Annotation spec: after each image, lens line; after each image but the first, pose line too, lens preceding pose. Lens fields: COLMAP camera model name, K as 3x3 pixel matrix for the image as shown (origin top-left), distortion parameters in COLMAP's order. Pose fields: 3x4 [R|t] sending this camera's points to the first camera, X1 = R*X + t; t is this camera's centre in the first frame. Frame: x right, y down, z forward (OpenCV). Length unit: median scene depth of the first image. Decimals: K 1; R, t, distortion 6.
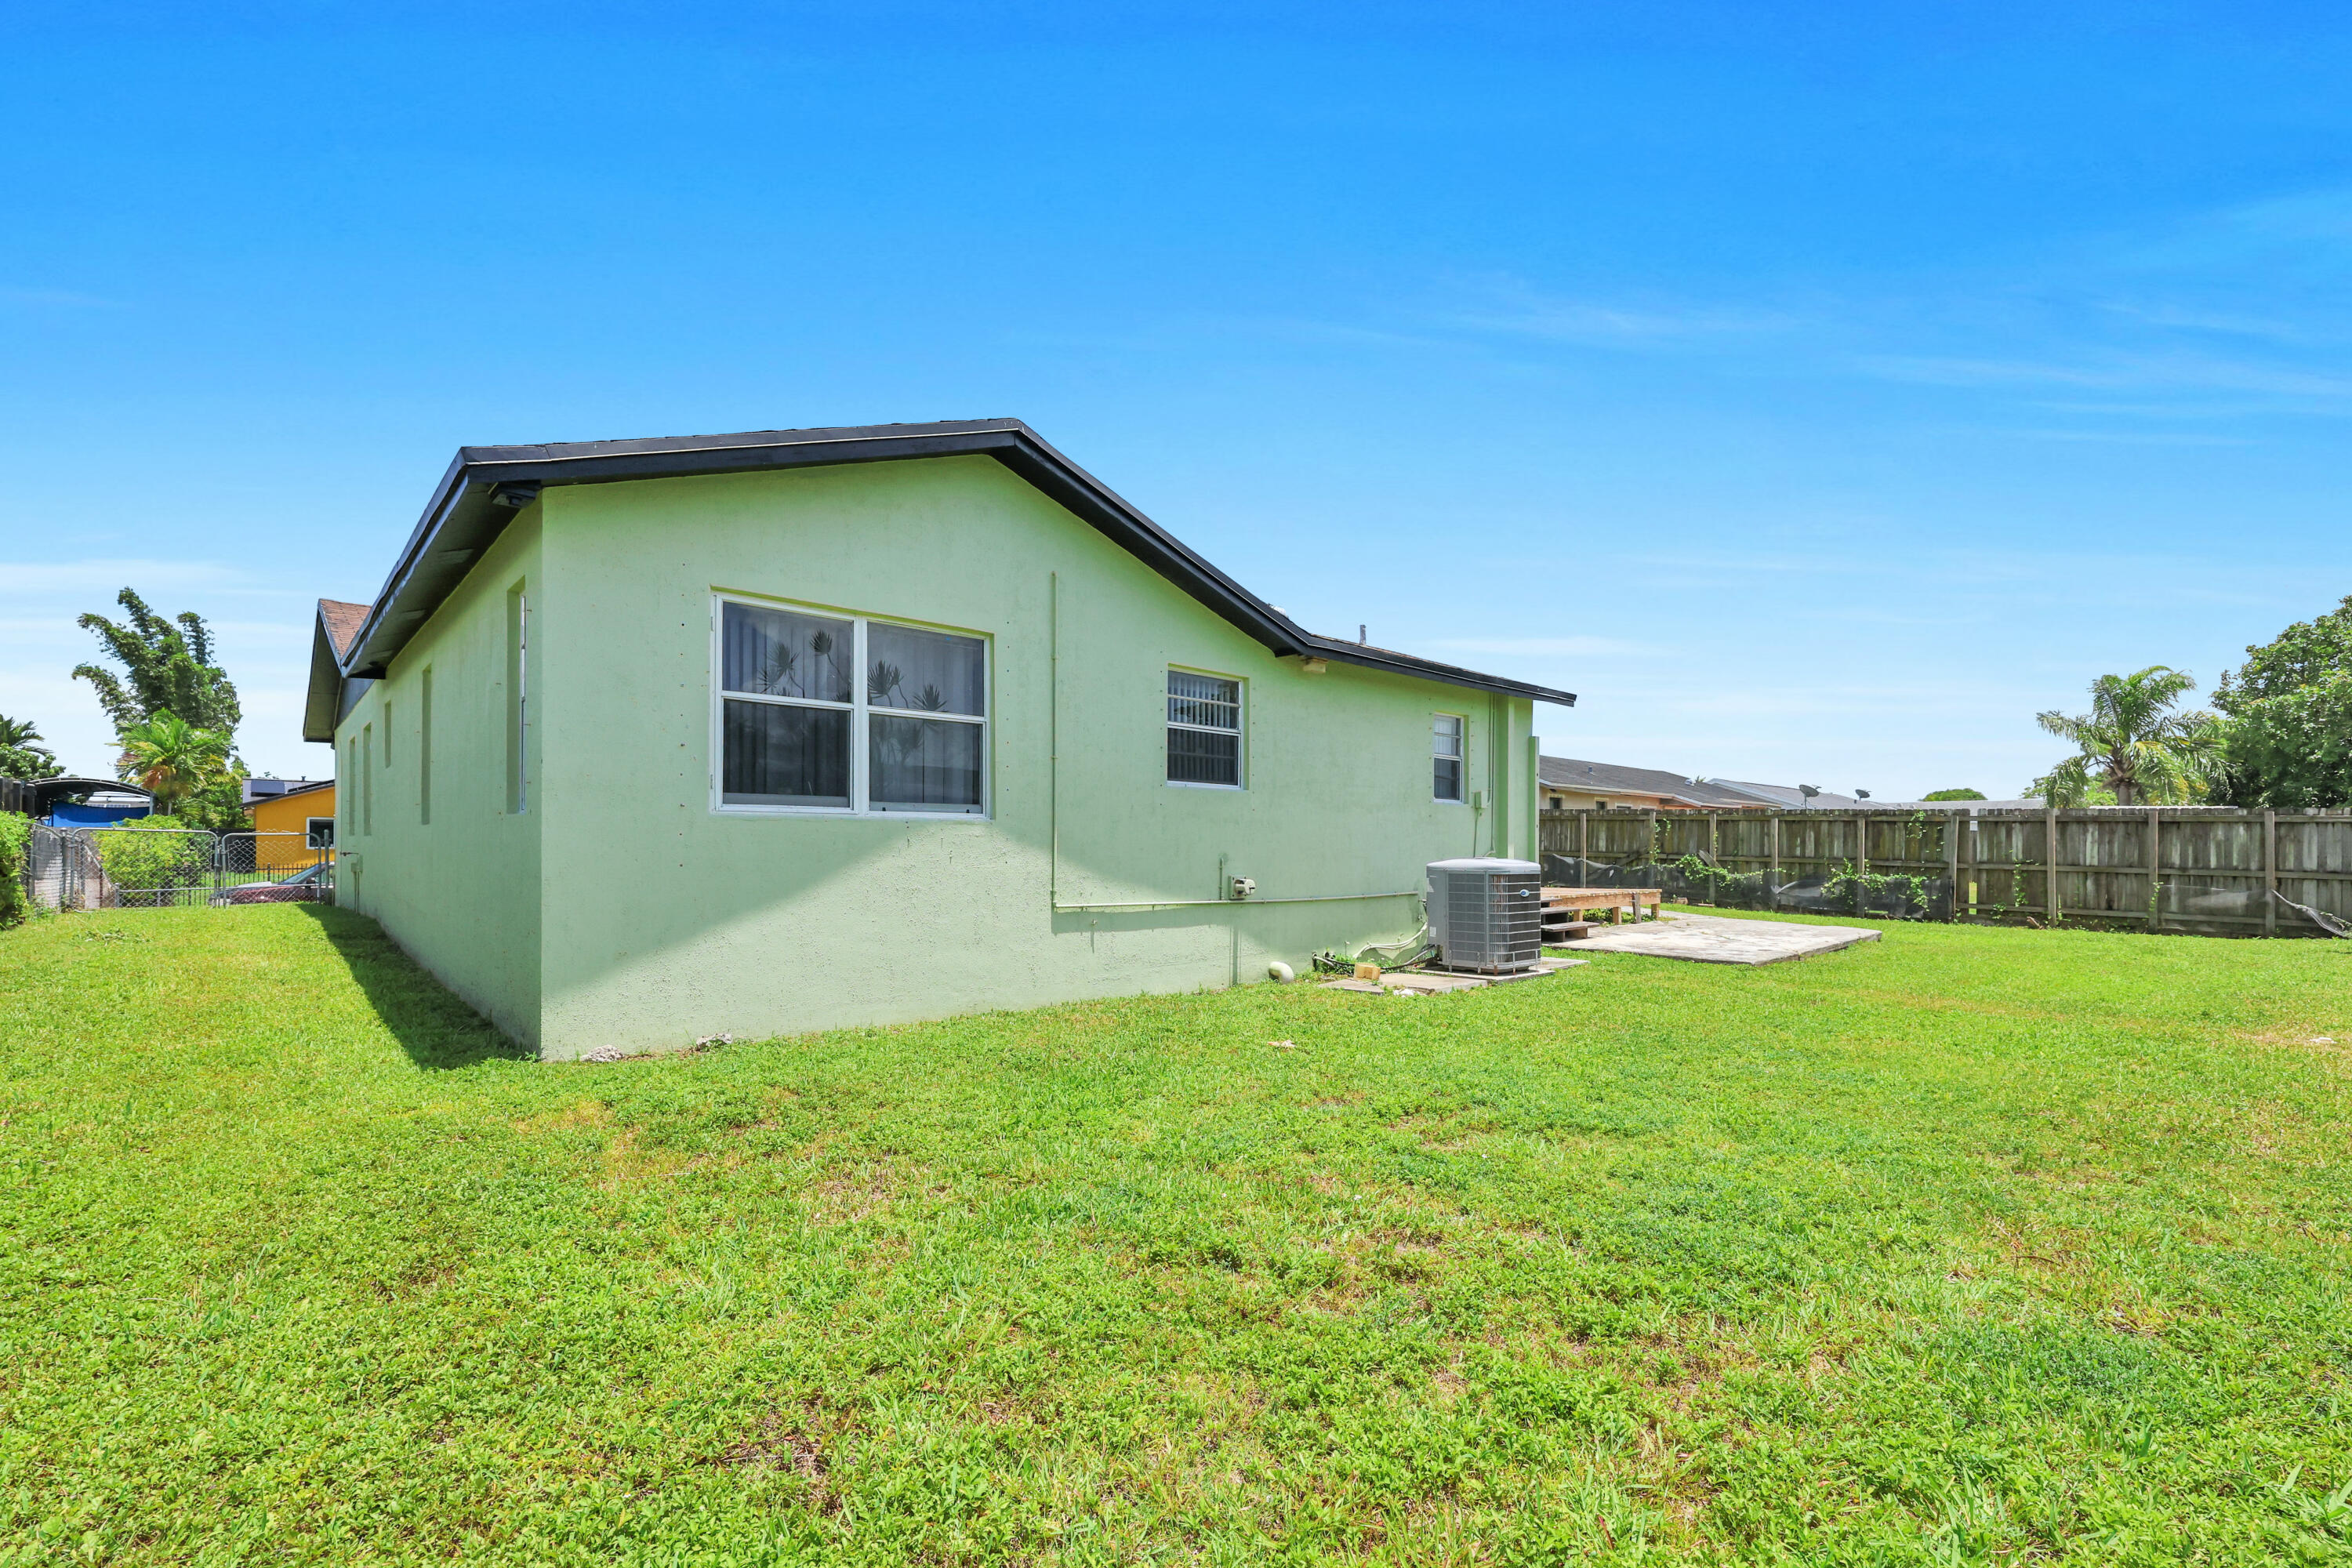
lens RADIAL K [[1022.3, 0, 1181.9], [0, 1022.3, 836.7], [0, 0, 1]] dist [0.001052, 0.000288]
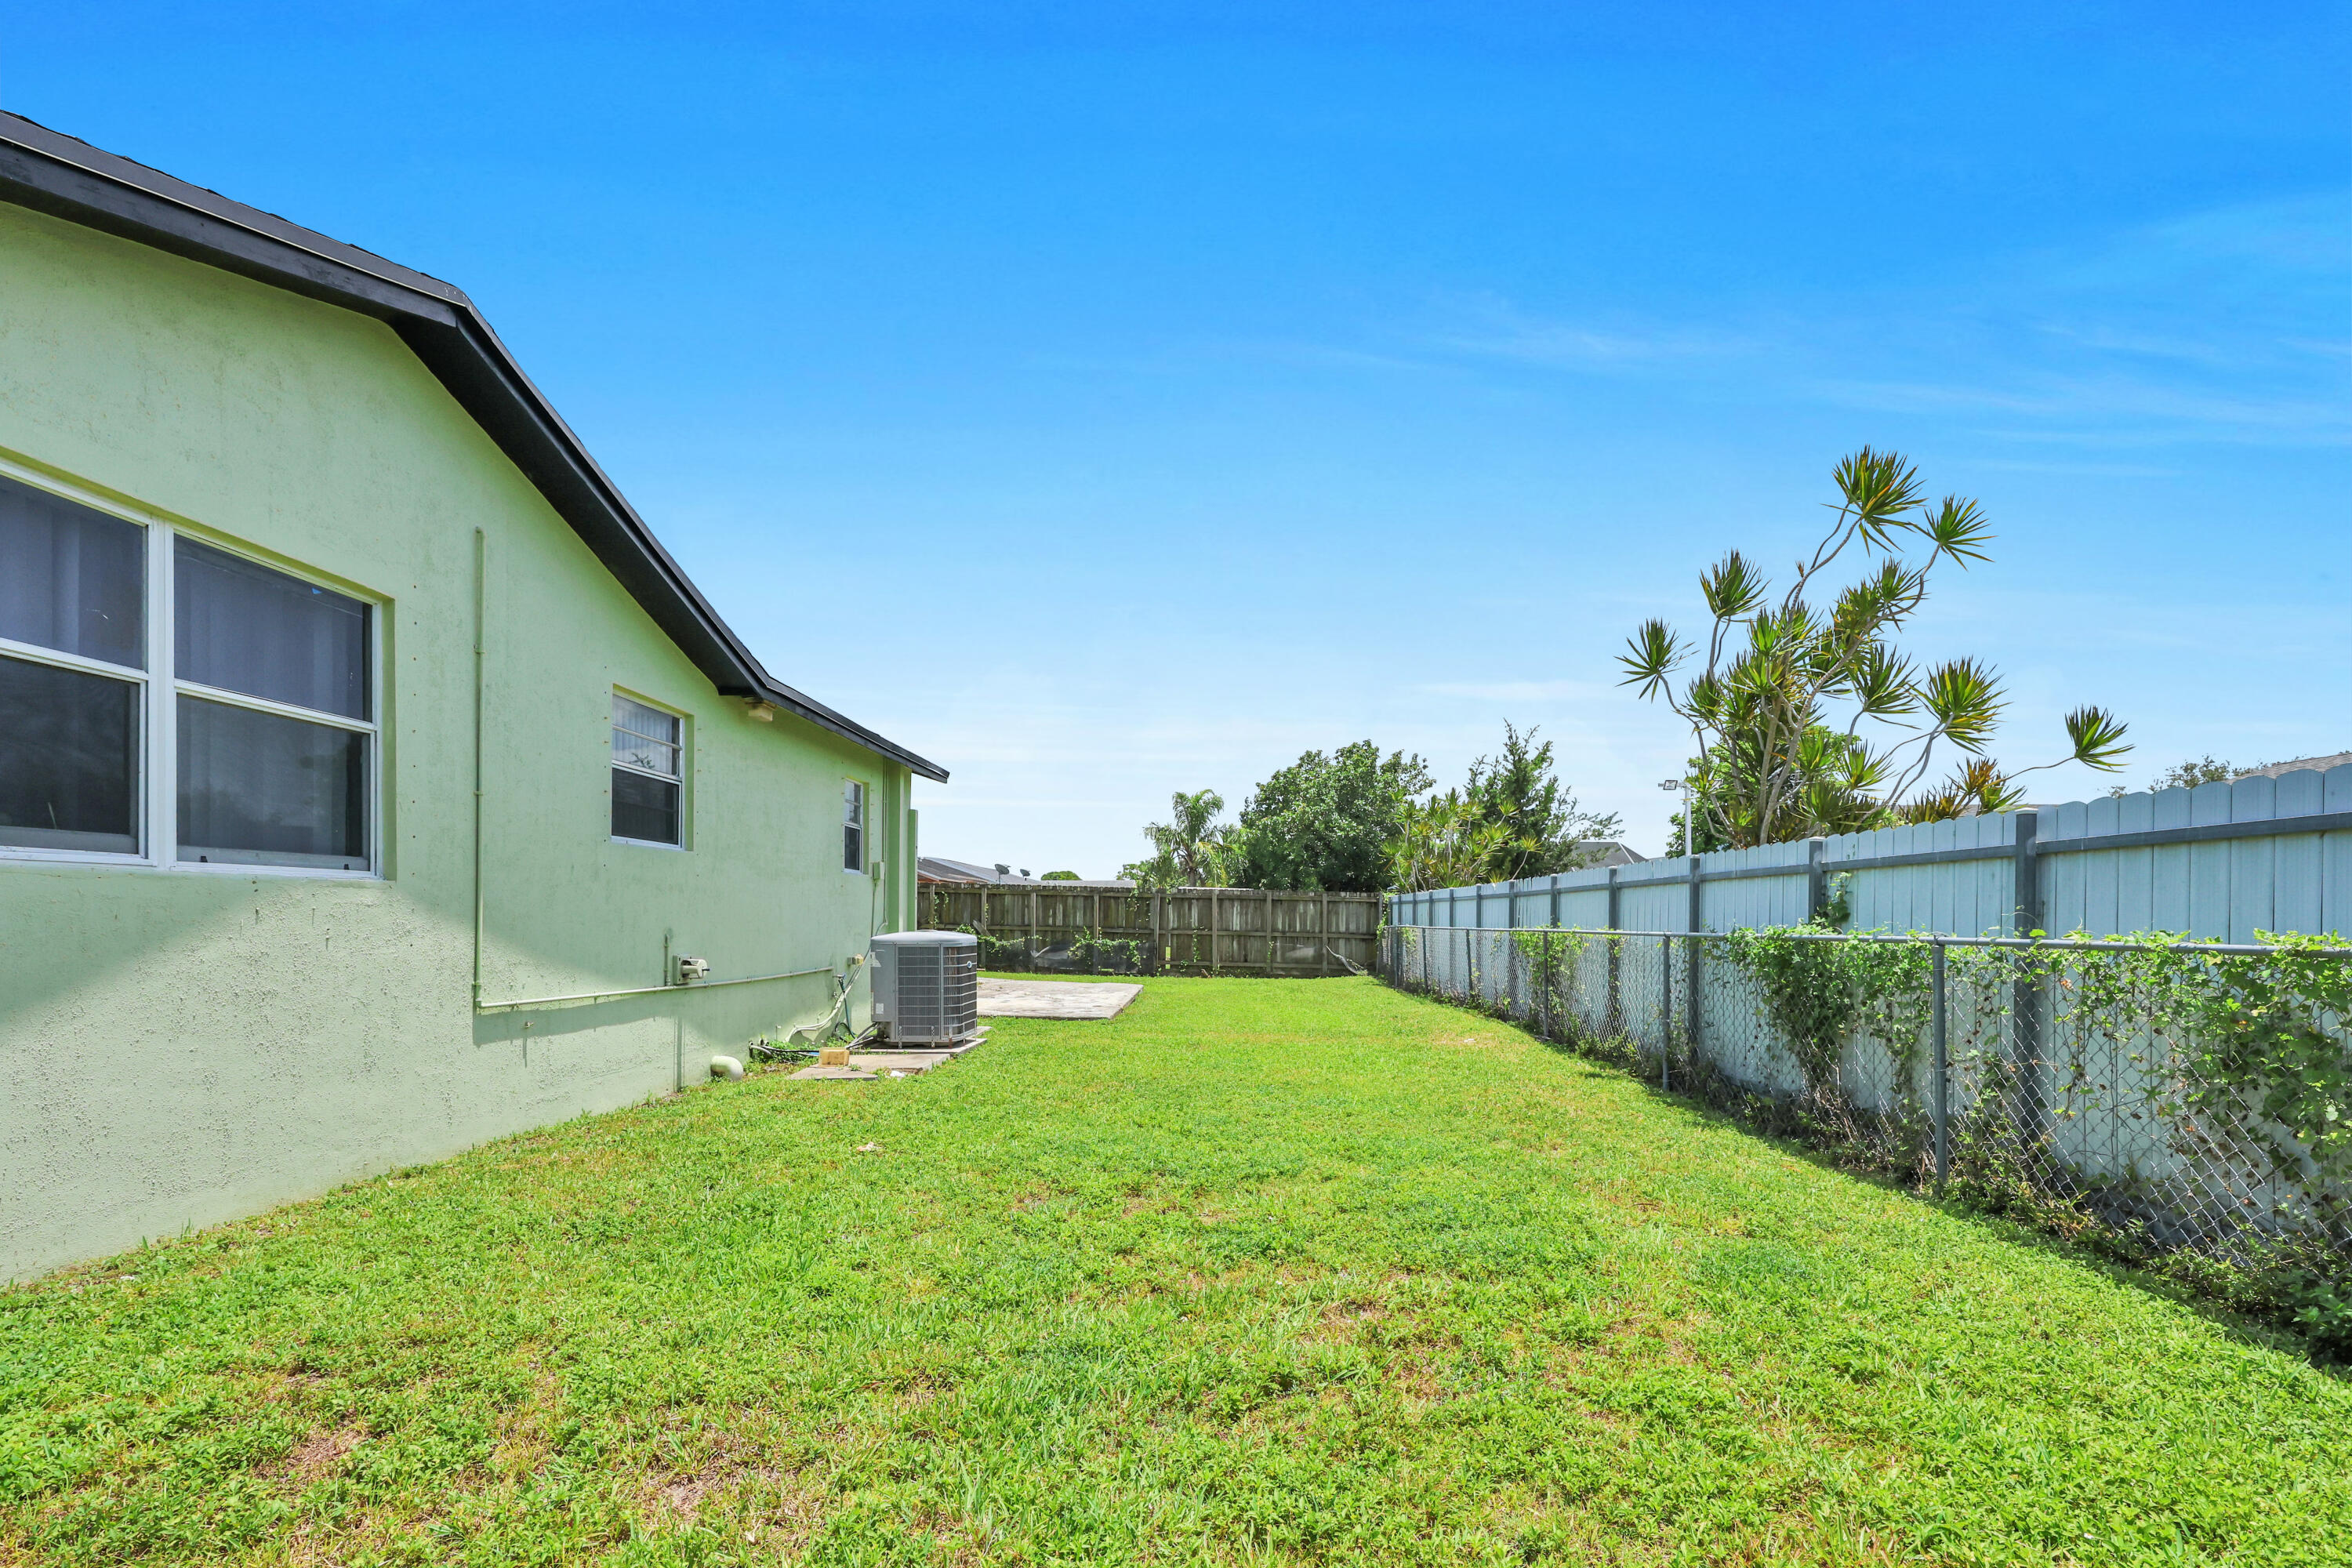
lens RADIAL K [[999.3, 0, 1172.5], [0, 999.3, 911.8], [0, 0, 1]] dist [-0.000708, 0.000104]
pose [[0.719642, 0.002941, 0.694339, -0.119271], [-0.006856, 0.999972, 0.002870, -0.000830], [-0.694311, -0.006826, 0.719643, 0.082070]]
